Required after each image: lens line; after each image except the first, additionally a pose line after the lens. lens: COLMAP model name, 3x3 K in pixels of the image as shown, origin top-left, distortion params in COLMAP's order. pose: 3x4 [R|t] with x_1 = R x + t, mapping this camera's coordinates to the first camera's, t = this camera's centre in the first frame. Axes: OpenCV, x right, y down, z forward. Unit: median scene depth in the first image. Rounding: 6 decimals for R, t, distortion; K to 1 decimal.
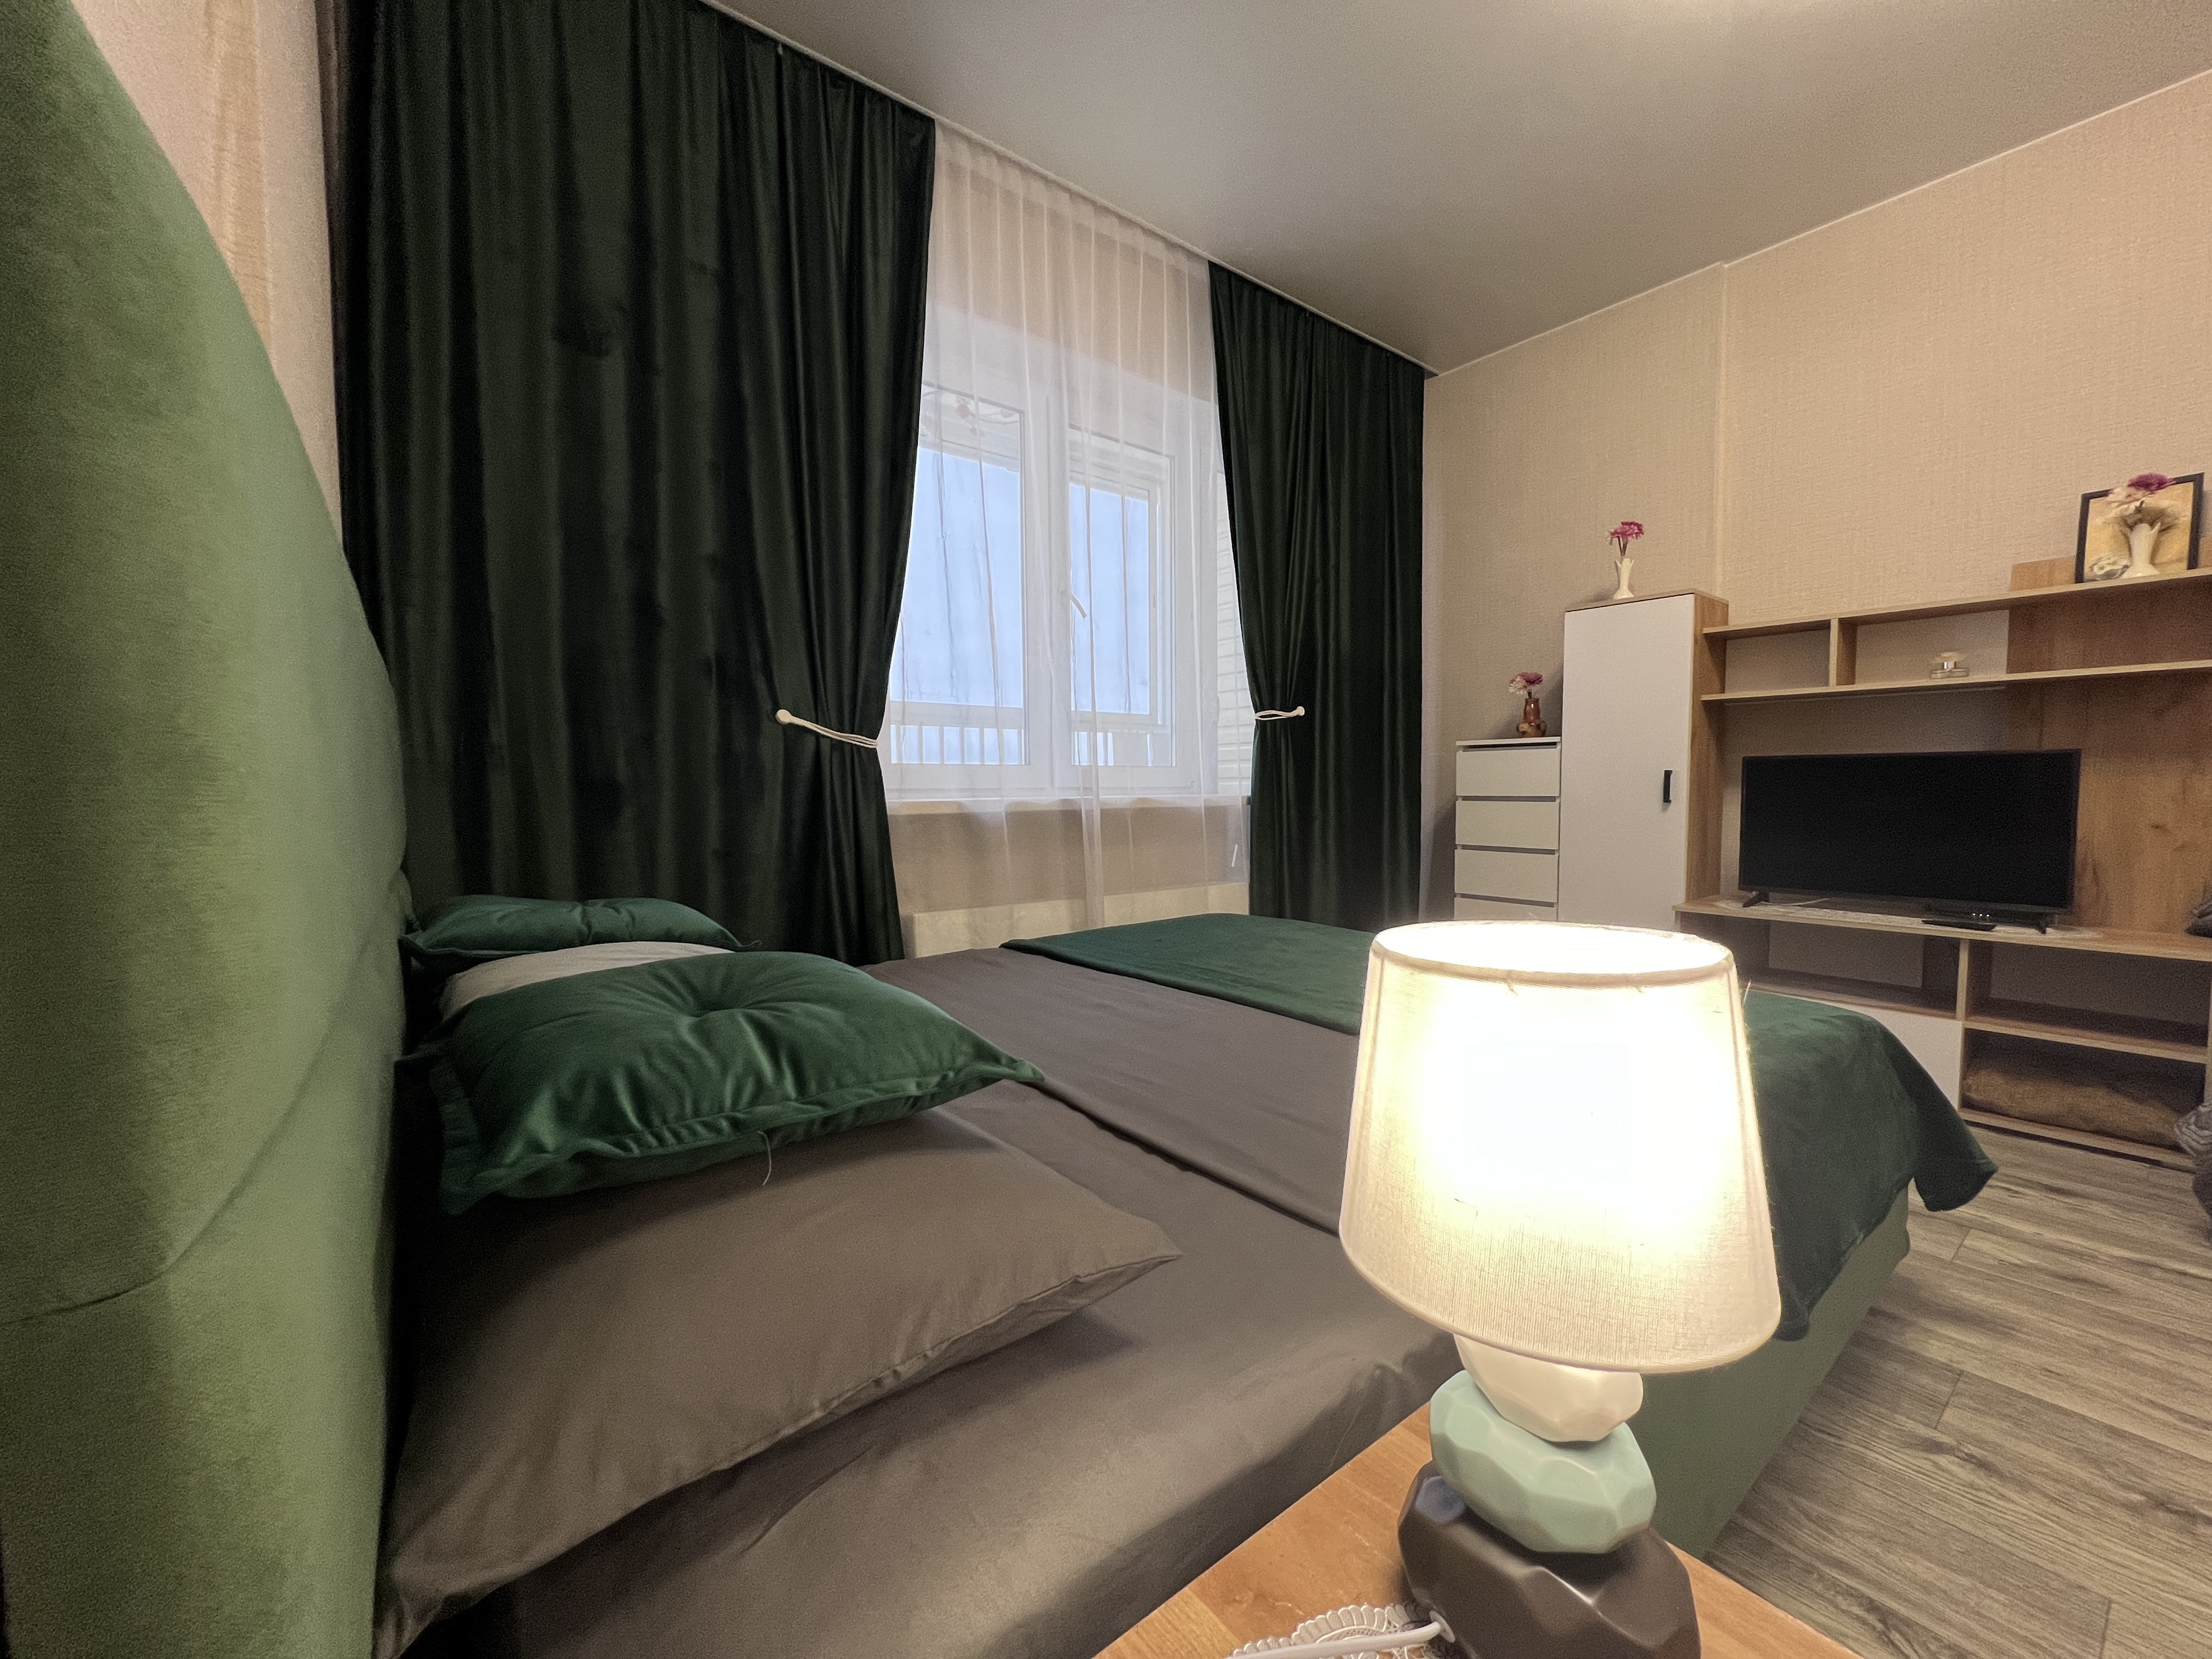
lens RADIAL K [[885.9, 0, 1111.4], [0, 885.9, 832.4], [0, 0, 1]] dist [-0.001223, 0.000010]
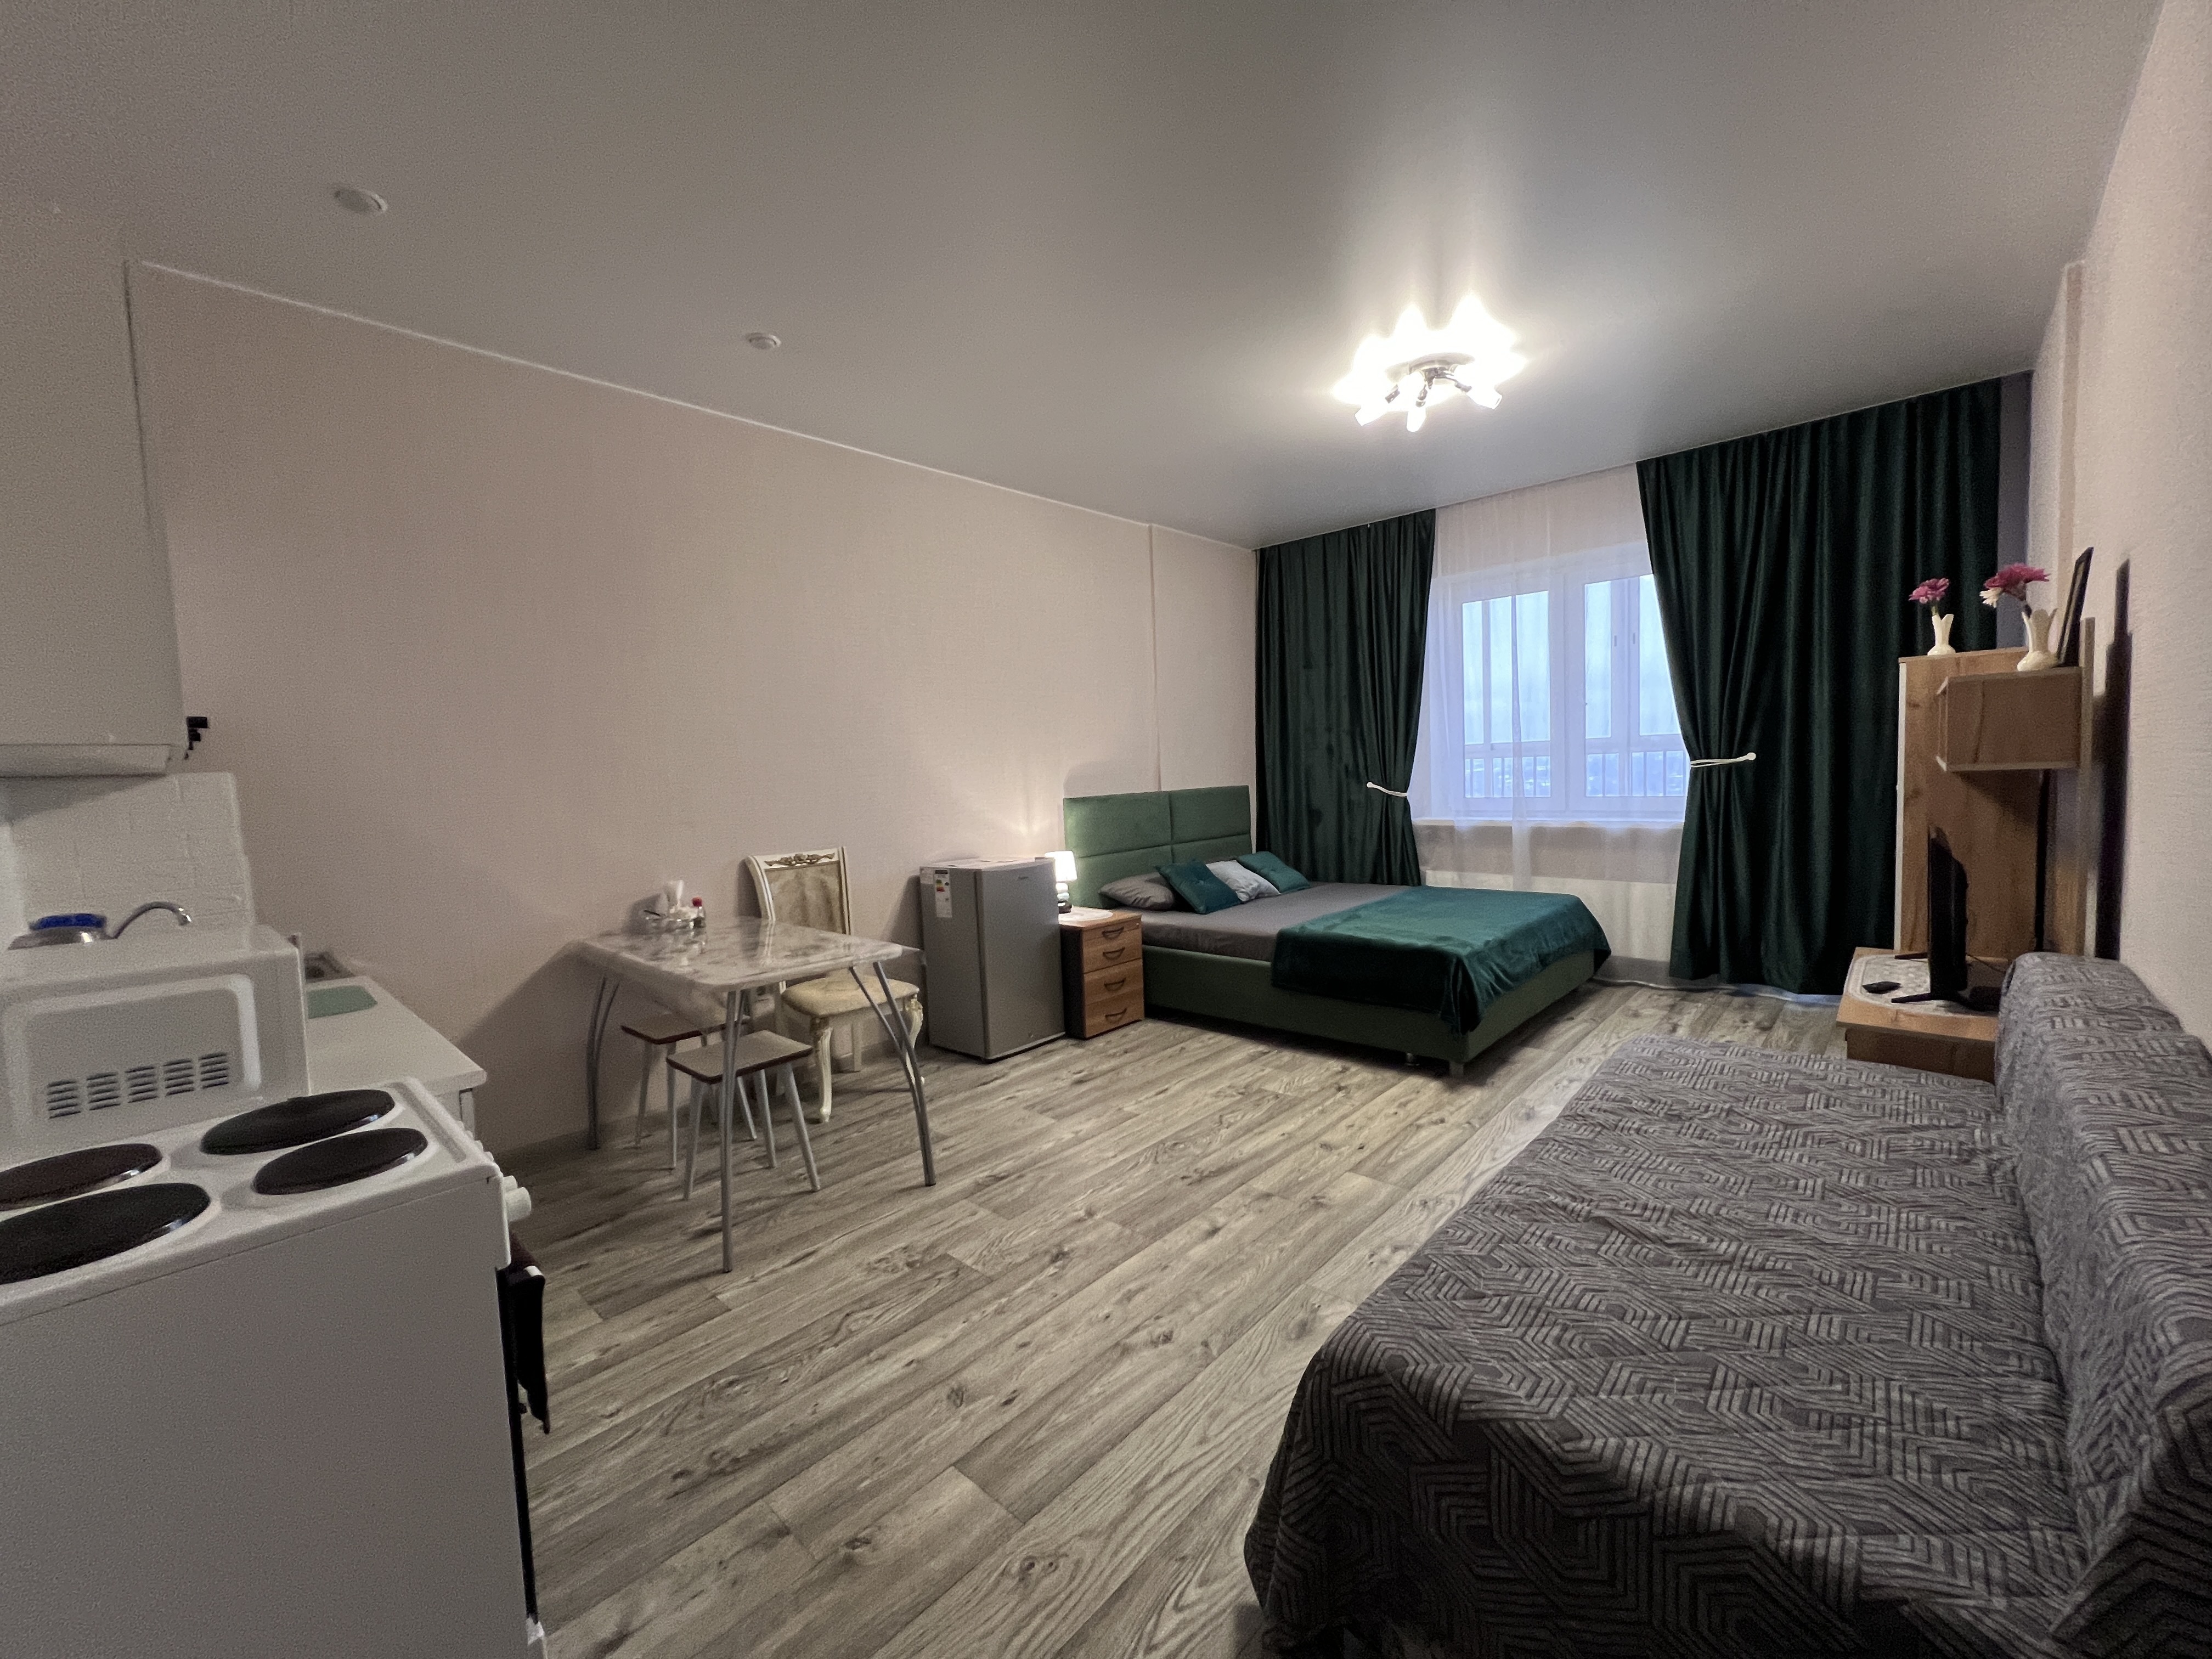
lens RADIAL K [[884.7, 0, 1106.0], [0, 884.7, 829.5], [0, 0, 1]] dist [-0.001689, -0.000044]
pose [[0.153879, 0.070042, -0.985604, 1.942712], [-0.013034, 0.997542, 0.068855, -0.161605], [0.988004, 0.002251, 0.154414, -0.138605]]
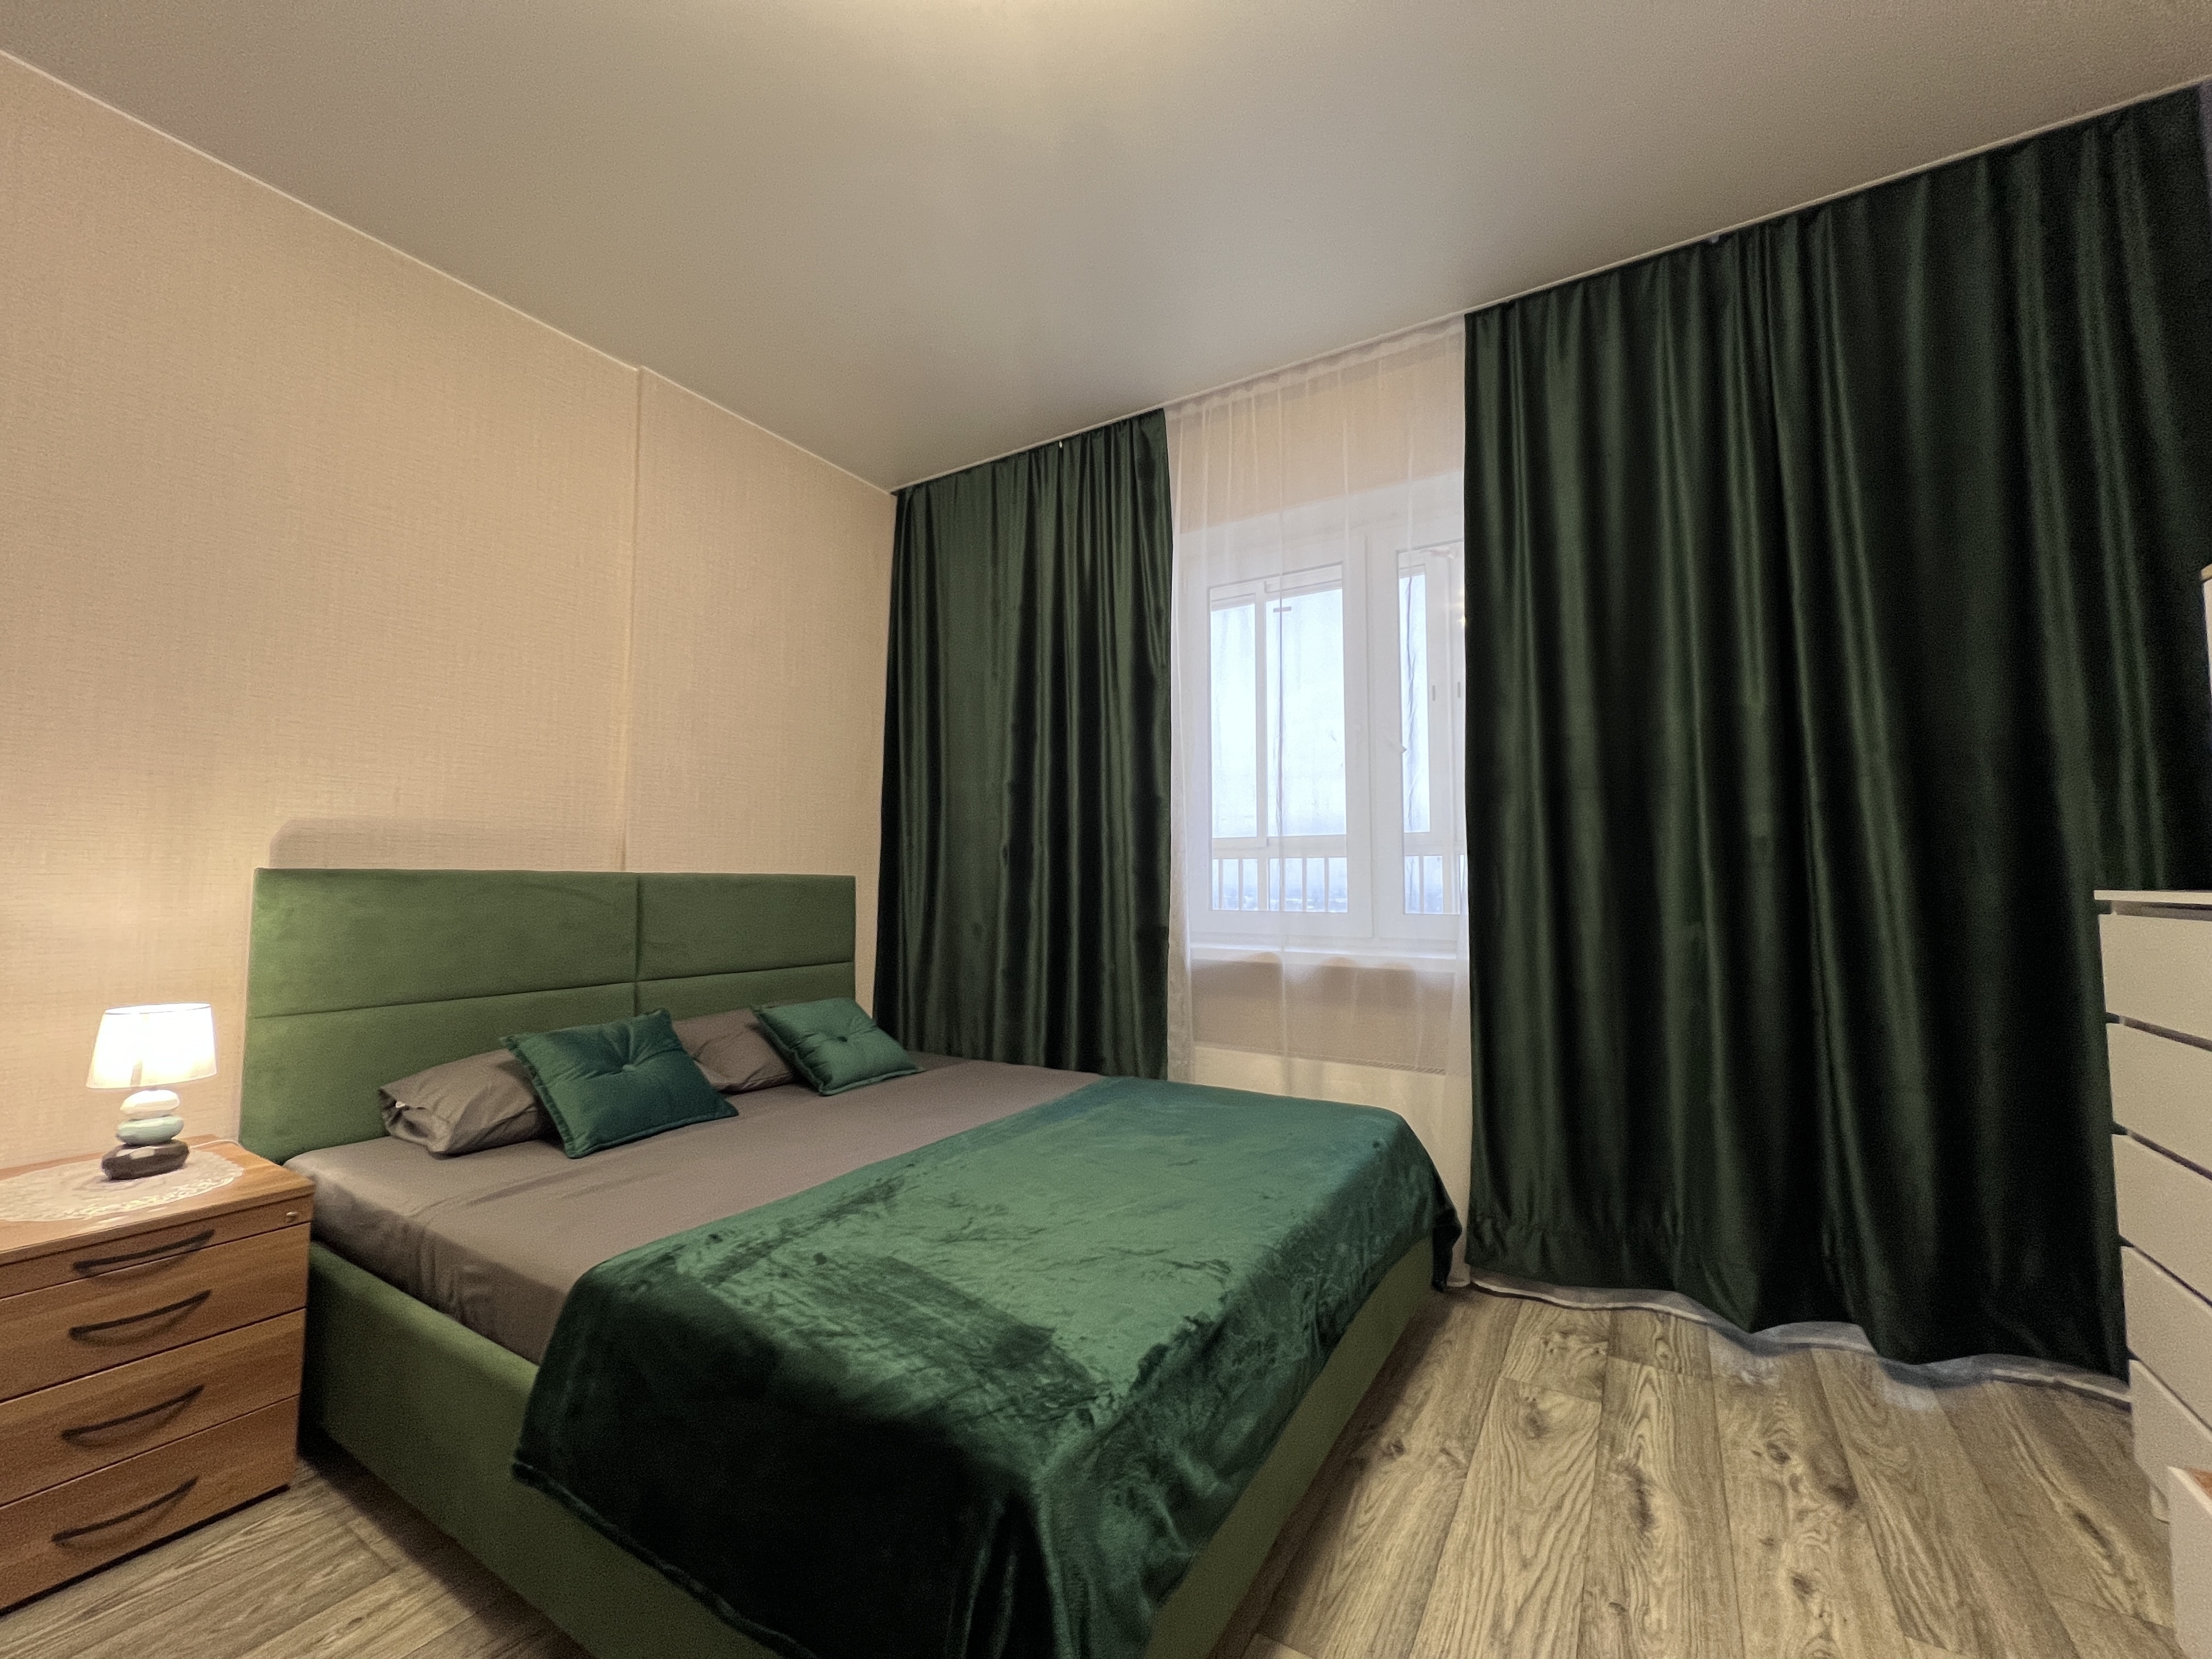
lens RADIAL K [[885.5, 0, 1108.8], [0, 885.5, 833.7], [0, 0, 1]] dist [0.000162, -0.000049]
pose [[0.347001, -0.044735, -0.936797, 0.969490], [-0.055365, 0.996143, -0.068076, -0.110381], [0.936229, 0.075488, 0.343186, 0.560864]]
